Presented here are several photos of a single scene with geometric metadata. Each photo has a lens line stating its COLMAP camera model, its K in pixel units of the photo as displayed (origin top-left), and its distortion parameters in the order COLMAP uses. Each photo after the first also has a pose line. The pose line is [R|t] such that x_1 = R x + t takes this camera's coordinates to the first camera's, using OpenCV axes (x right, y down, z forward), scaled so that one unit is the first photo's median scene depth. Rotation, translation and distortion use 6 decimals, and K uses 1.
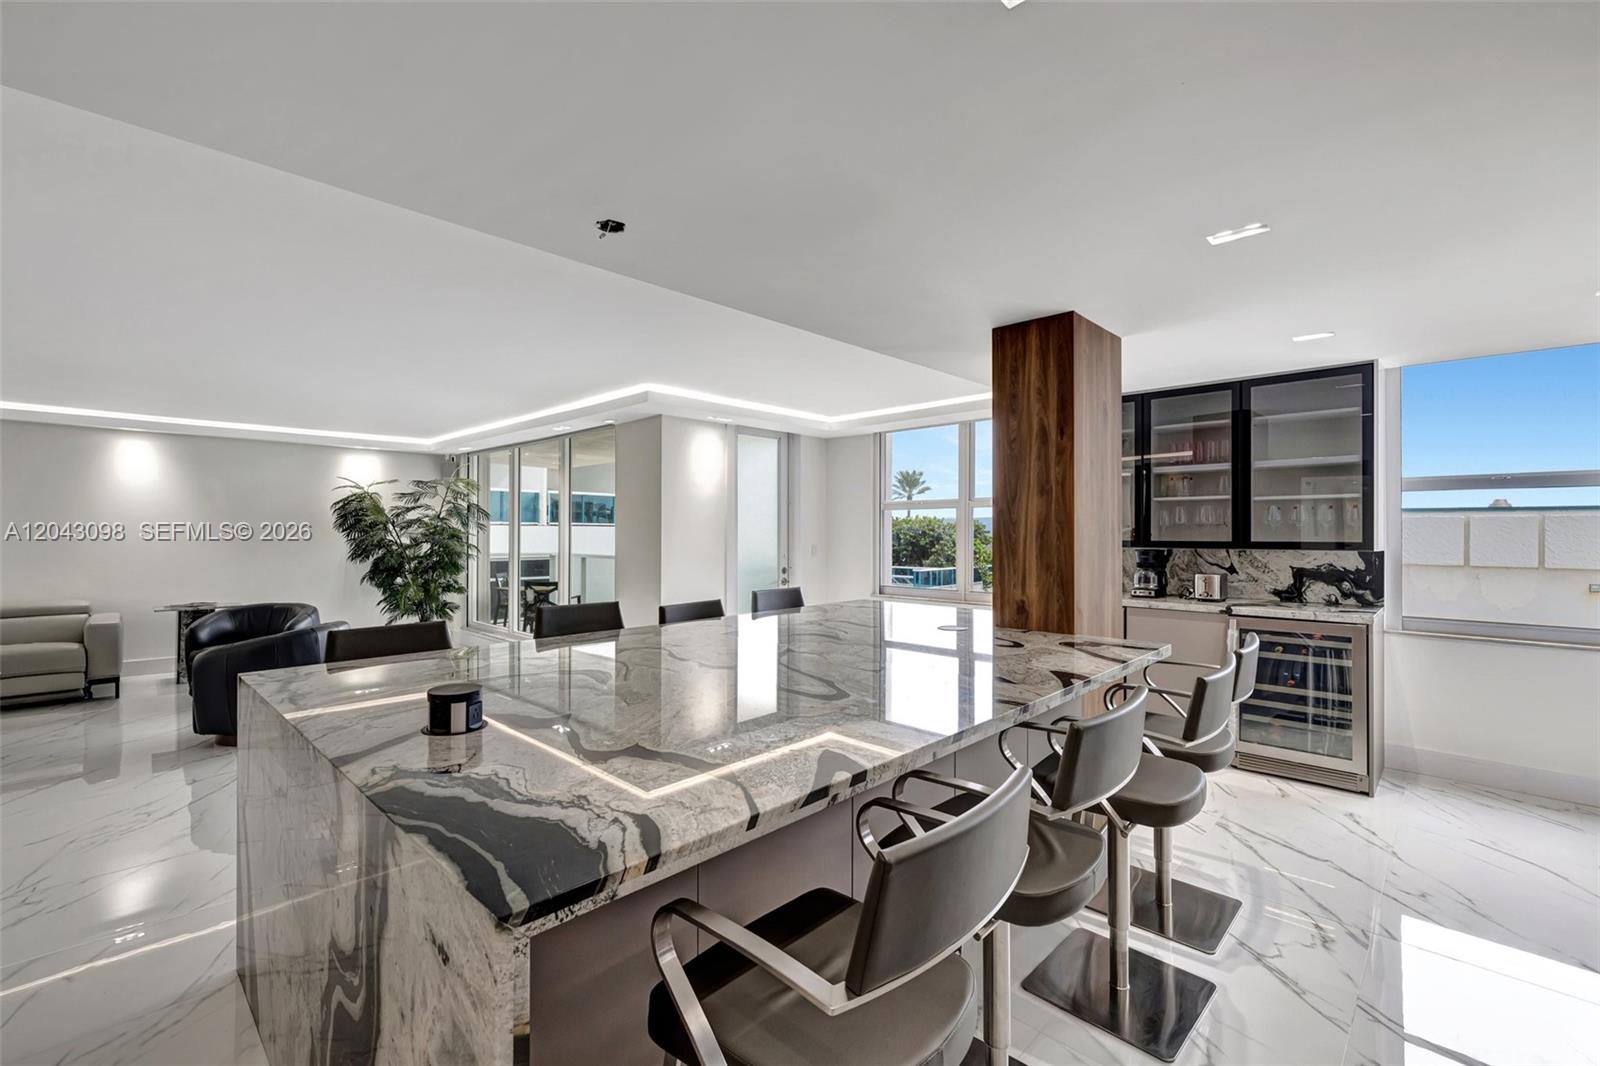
lens RADIAL K [[680.8, 0, 800.9], [0, 680.8, 542.4], [0, 0, 1]] dist [0.001275, -0.000061]
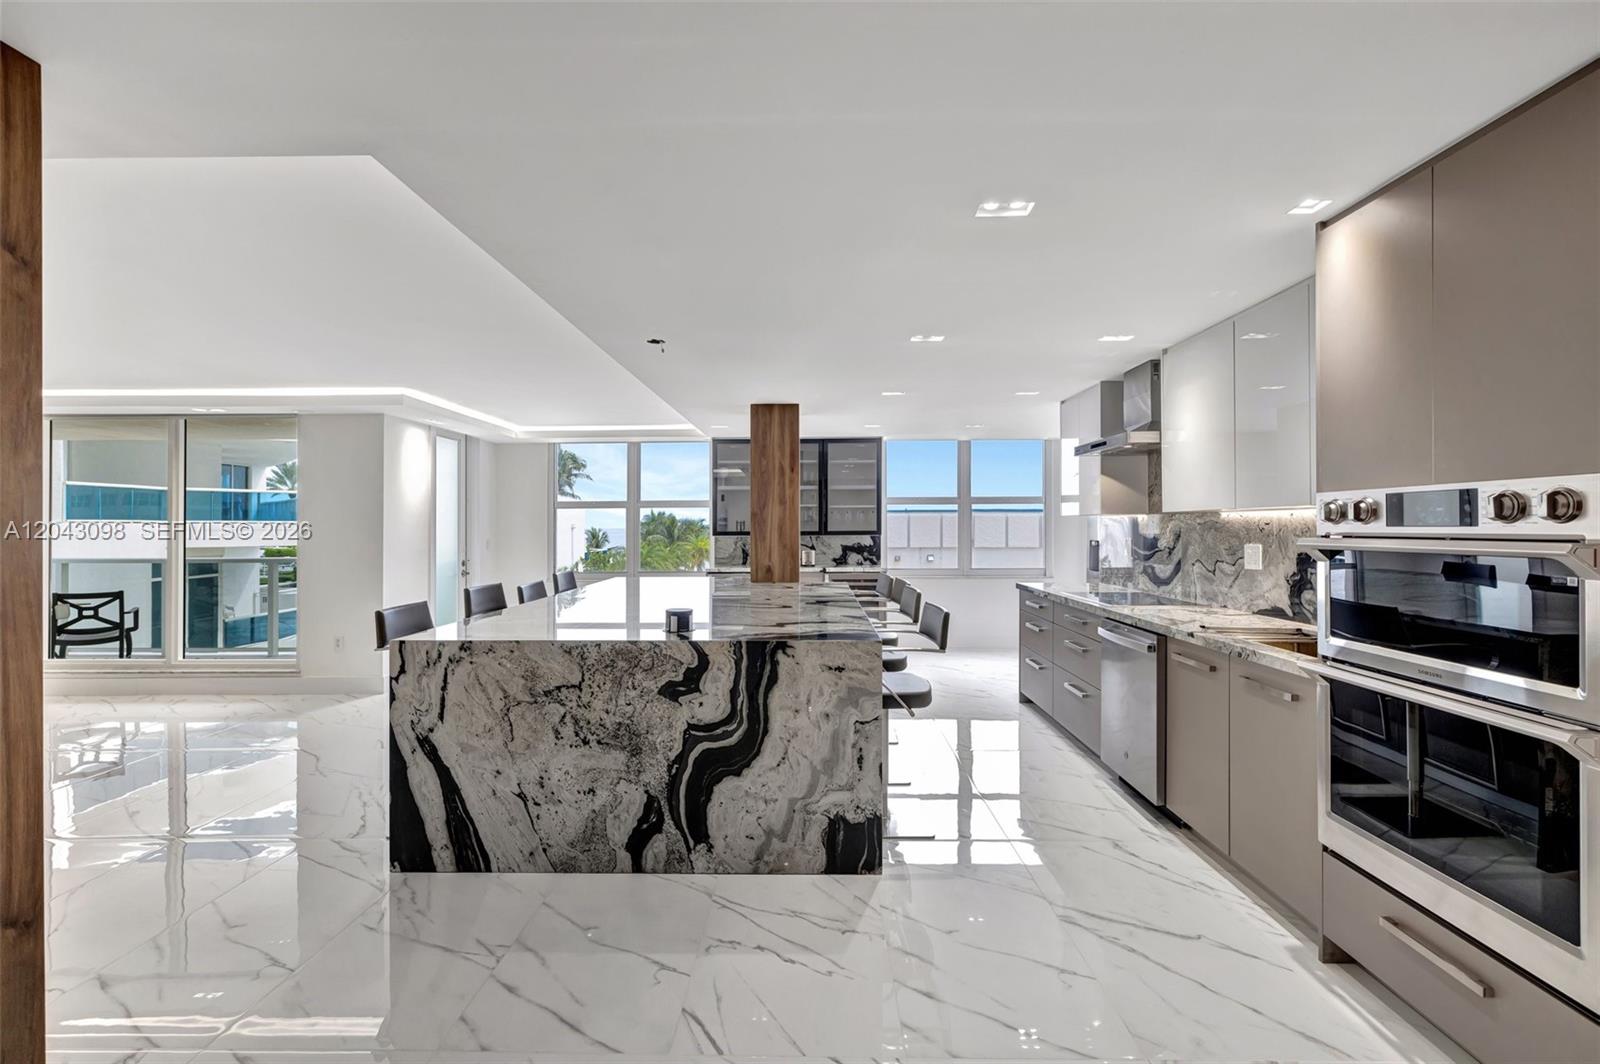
lens RADIAL K [[680.8, 0, 801.5], [0, 680.8, 542.0], [0, 0, 1]] dist [0.001275, -0.000061]
pose [[0.727480, -0.020431, 0.685825, -0.673563], [0.015903, 0.999790, 0.012915, 0.003881], [-0.685945, 0.001511, 0.727652, -0.259775]]
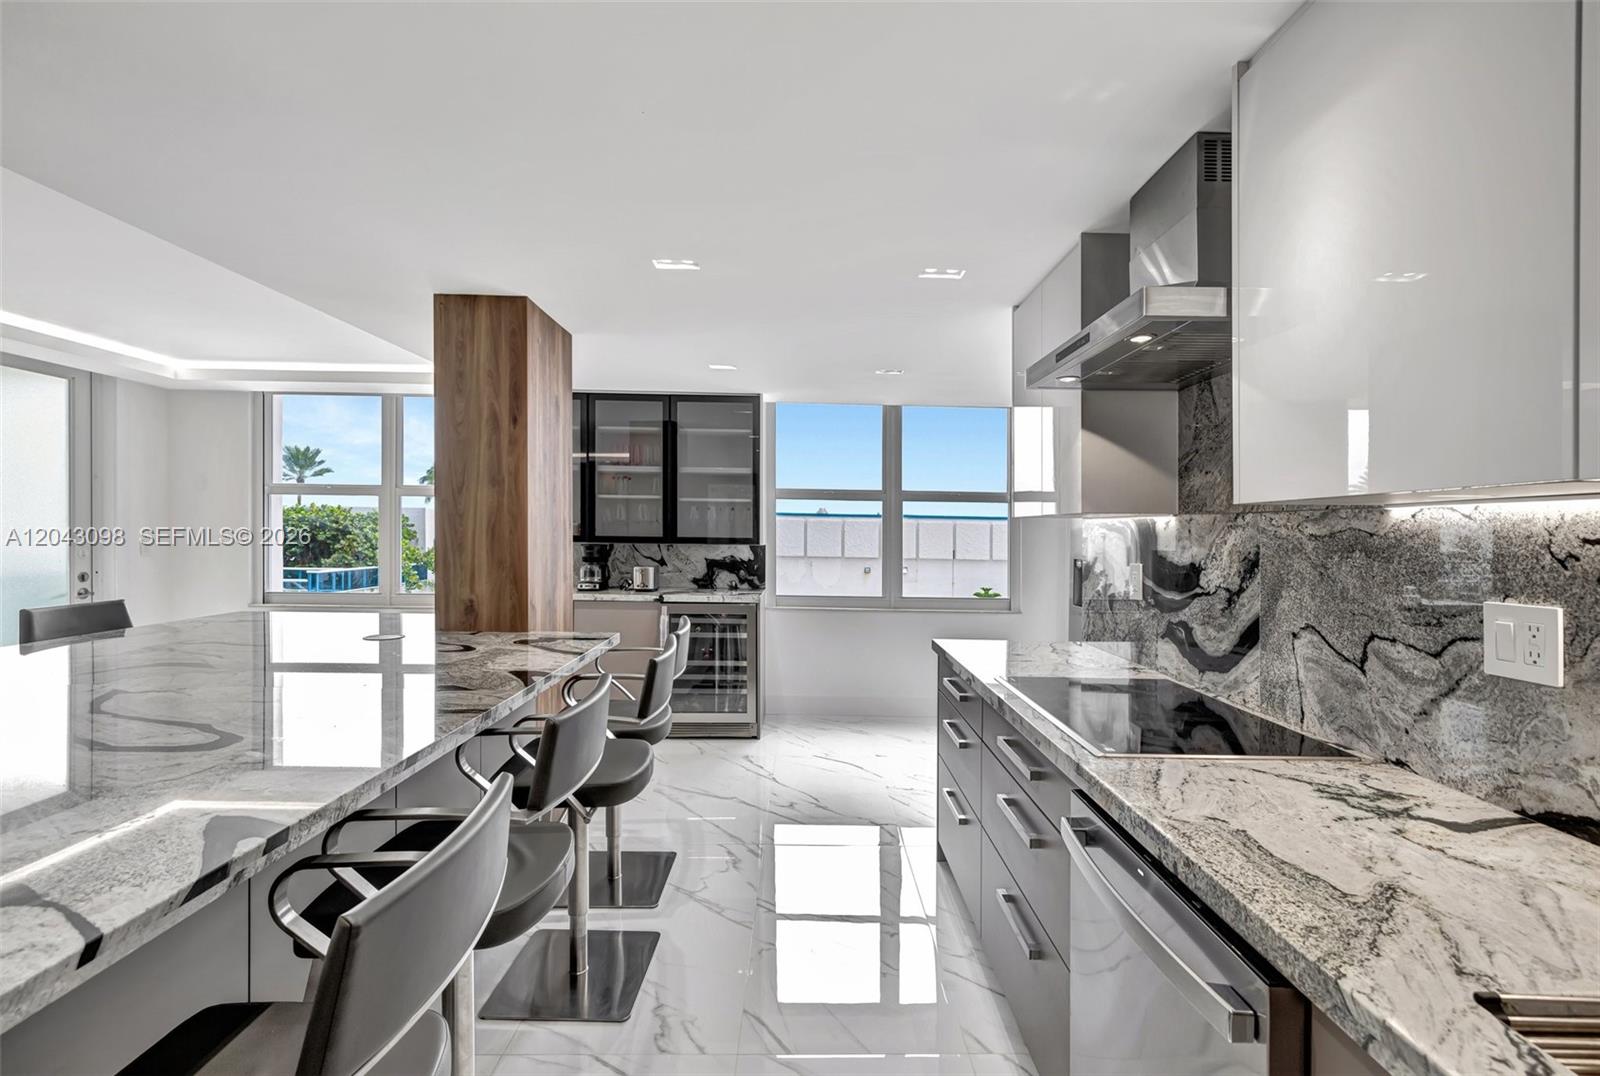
lens RADIAL K [[704.5, 0, 820.8], [0, 704.5, 540.2], [0, 0, 1]] dist [-0.009220, 0.001325]
pose [[0.697980, 0.002037, 0.716114, -0.018466], [-0.004303, 0.999990, 0.001350, 0.001773], [-0.716104, -0.004023, 0.697982, 0.005348]]
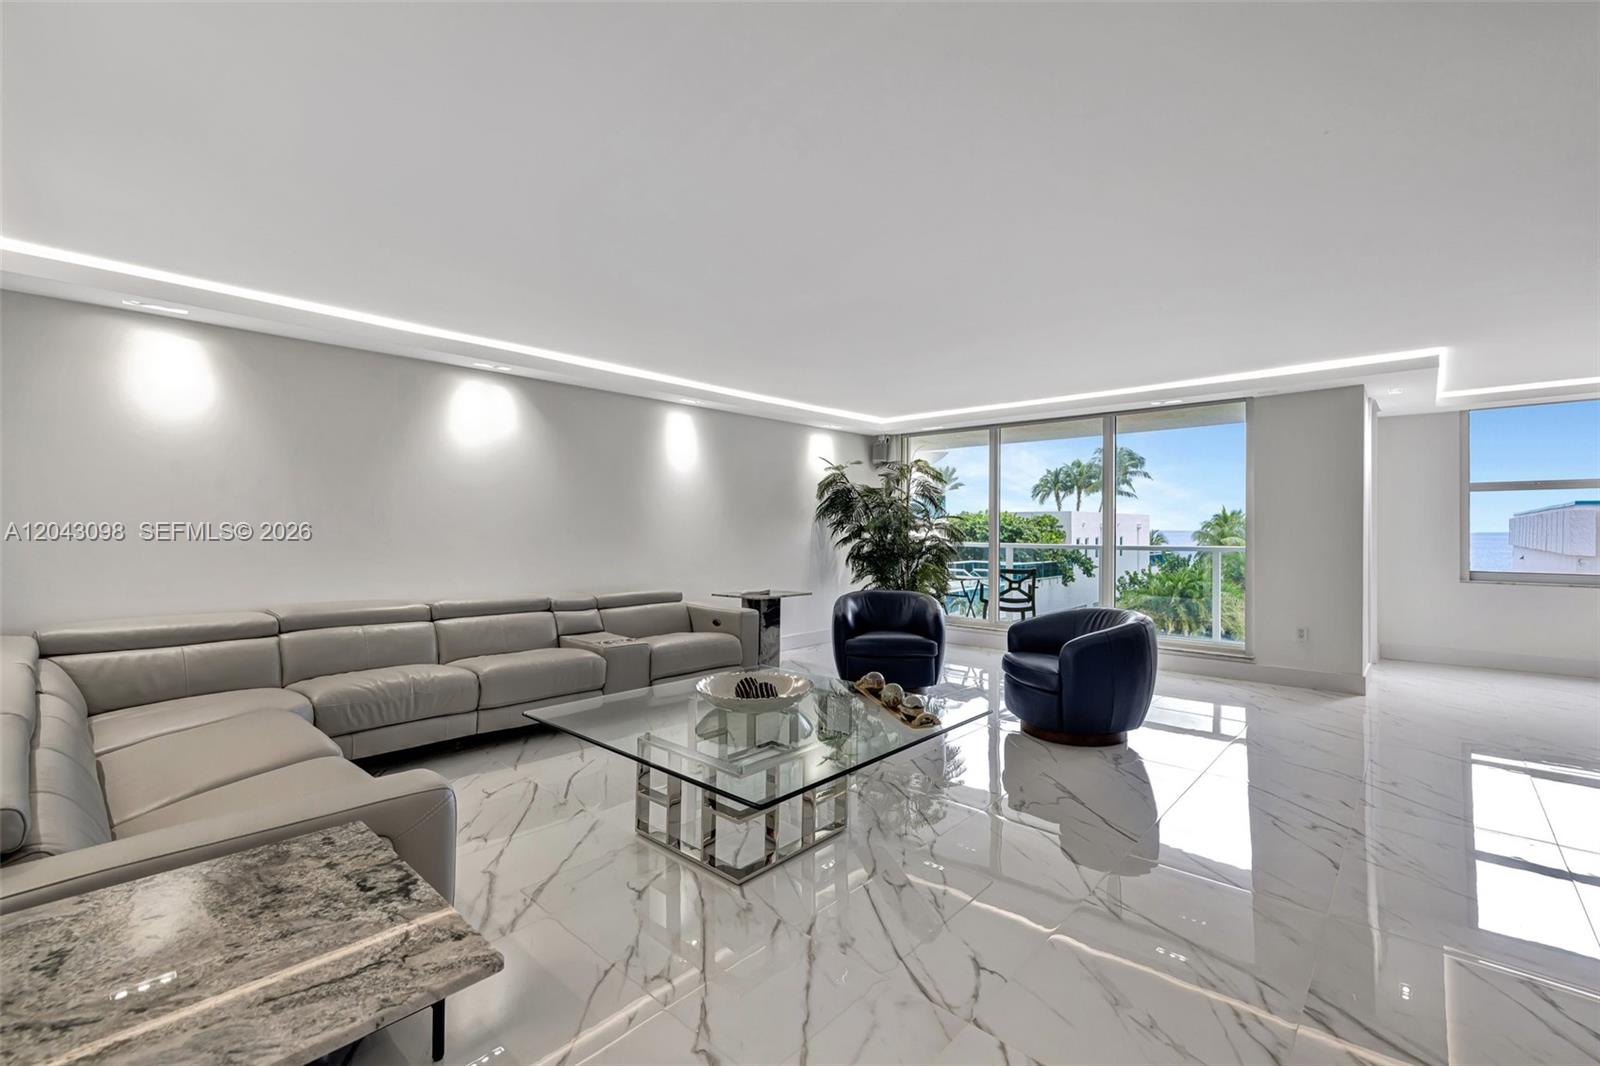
lens RADIAL K [[680.8, 0, 793.0], [0, 680.8, 532.0], [0, 0, 1]] dist [0.001275, -0.000061]
pose [[0.999788, 0.001035, 0.020569, -1.486180], [-0.000819, 0.999944, -0.010521, 0.033176], [-0.020578, 0.010502, 0.999733, 0.124183]]
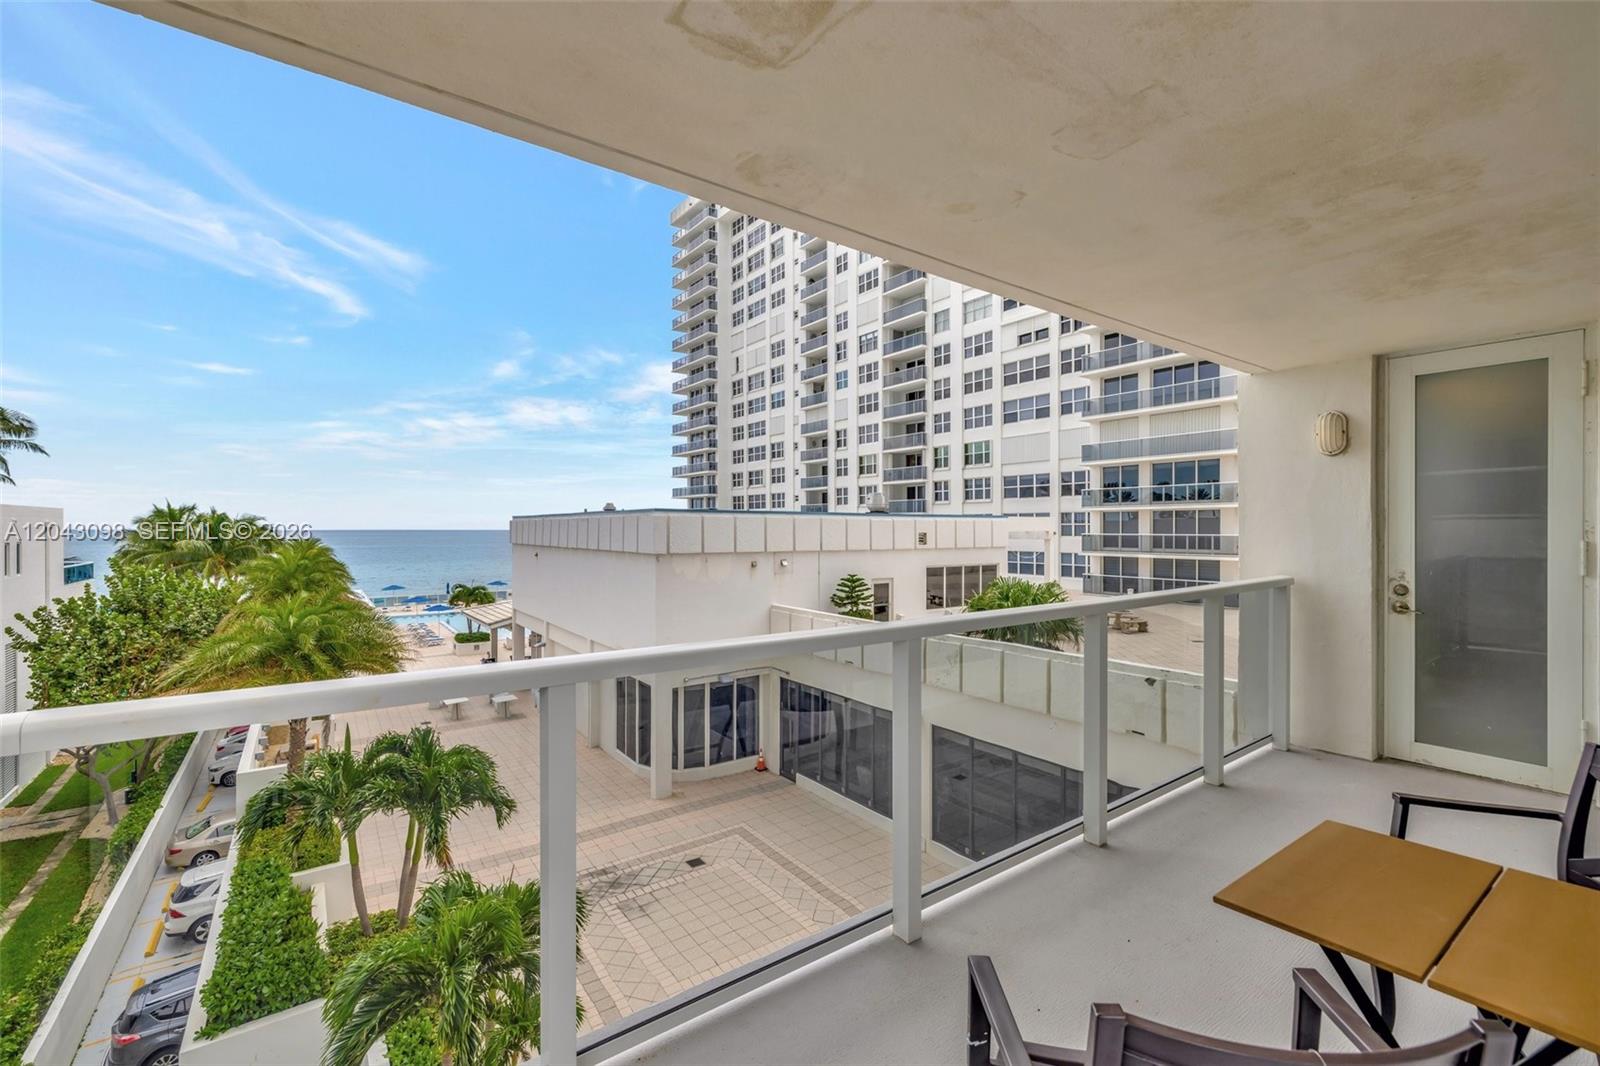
lens RADIAL K [[680.8, 0, 805.9], [0, 680.8, 536.5], [0, 0, 1]] dist [0.001275, -0.000061]
pose [[0.163200, -0.012108, 0.986519, -1.398034], [0.013790, 0.999855, 0.009991, -0.039180], [-0.986497, 0.011974, 0.163343, 2.499753]]
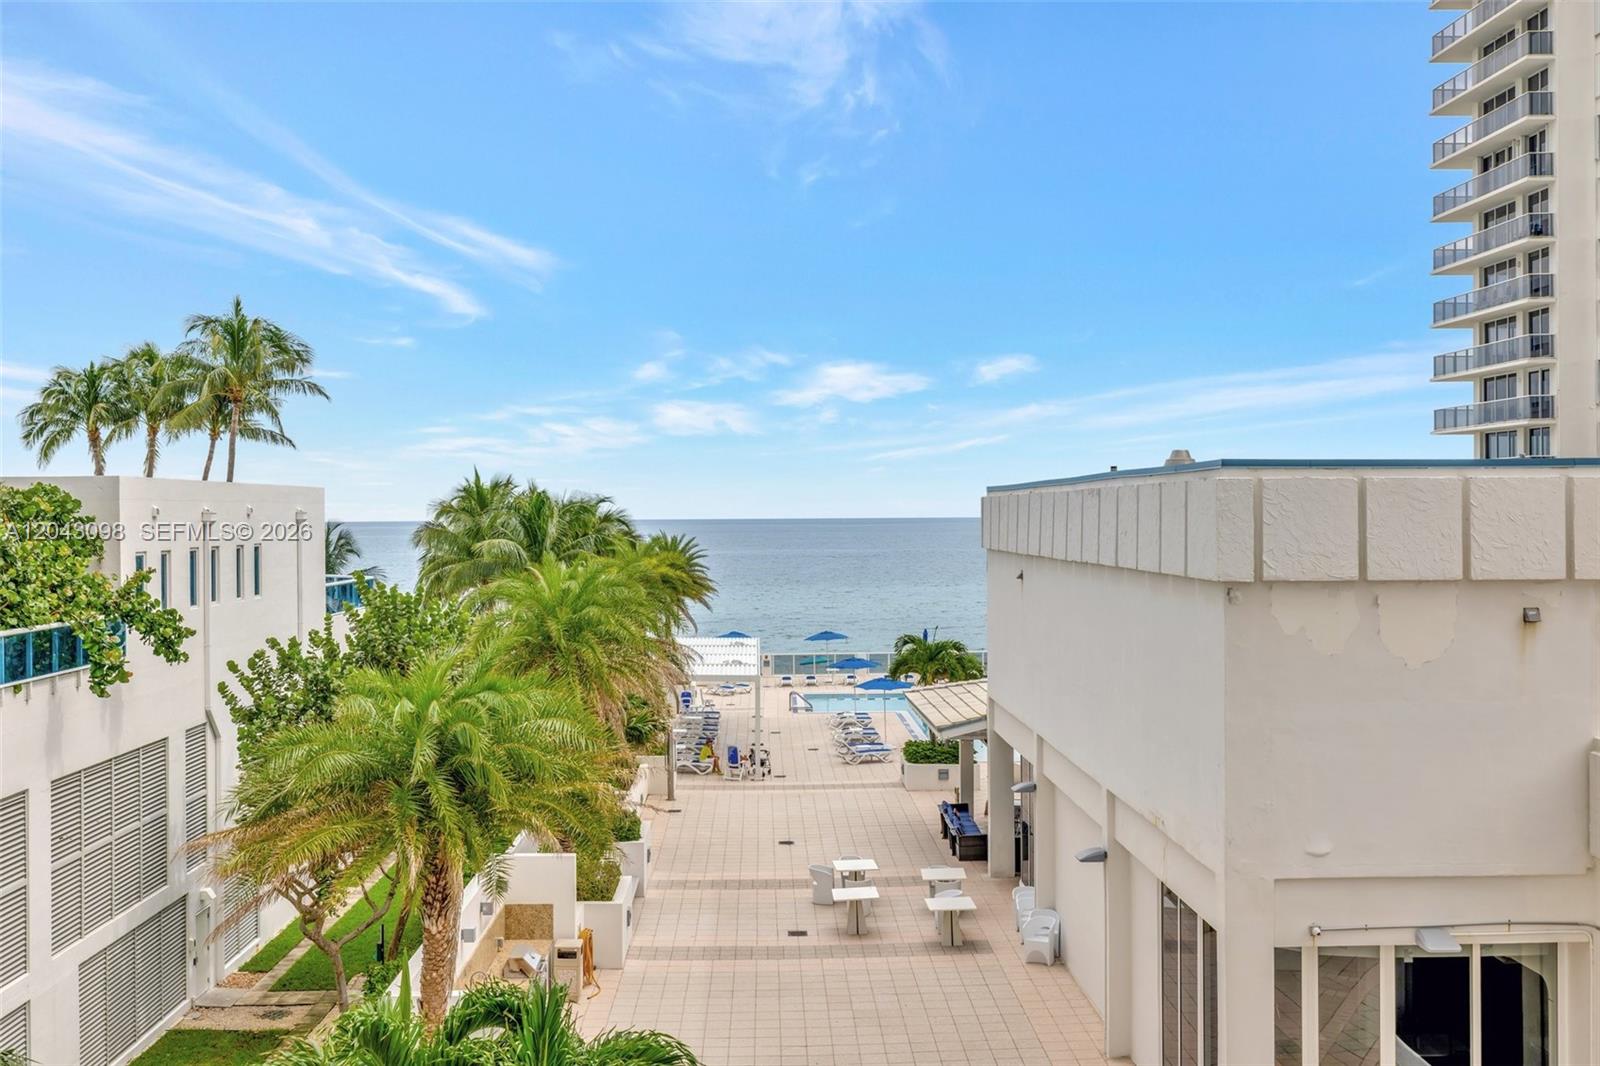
lens RADIAL K [[1565.5, 0, 791.1], [0, 1565.5, 531.0], [0, 0, 1]] dist [0.000889, 0.000000]
pose [[0.698538, -0.013787, 0.715440, -0.405702], [0.019952, 0.999801, -0.000214, -0.035328], [-0.715295, 0.014424, 0.698674, 2.219015]]
